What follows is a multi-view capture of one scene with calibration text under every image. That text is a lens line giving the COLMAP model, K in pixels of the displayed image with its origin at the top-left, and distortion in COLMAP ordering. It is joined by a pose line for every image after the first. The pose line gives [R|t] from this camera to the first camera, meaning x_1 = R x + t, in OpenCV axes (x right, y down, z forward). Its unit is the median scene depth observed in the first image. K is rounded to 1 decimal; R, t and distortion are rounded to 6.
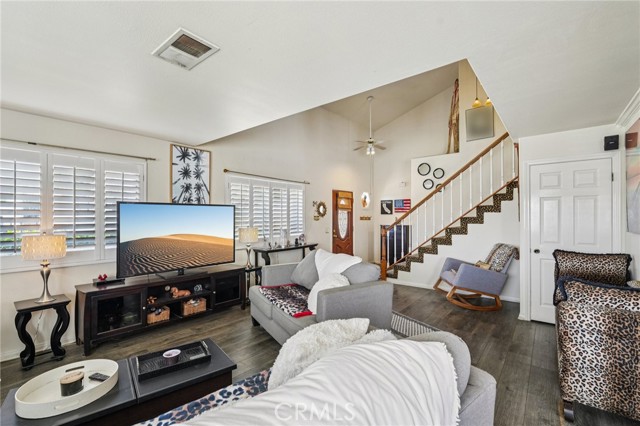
lens RADIAL K [[279.7, 0, 319.4], [0, 279.7, 216.1], [0, 0, 1]] dist [-0.001456, -0.000050]
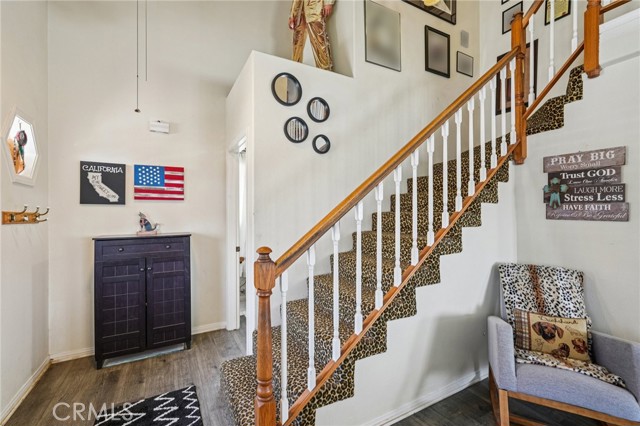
lens RADIAL K [[284.1, 0, 317.6], [0, 284.1, 211.7], [0, 0, 1]] dist [-0.003100, -0.000216]
pose [[0.376344, 0.006048, 0.926460, 0.020136], [-0.003221, 0.999981, -0.005220, 0.003859], [-0.926474, -0.001019, 0.376357, 0.639425]]
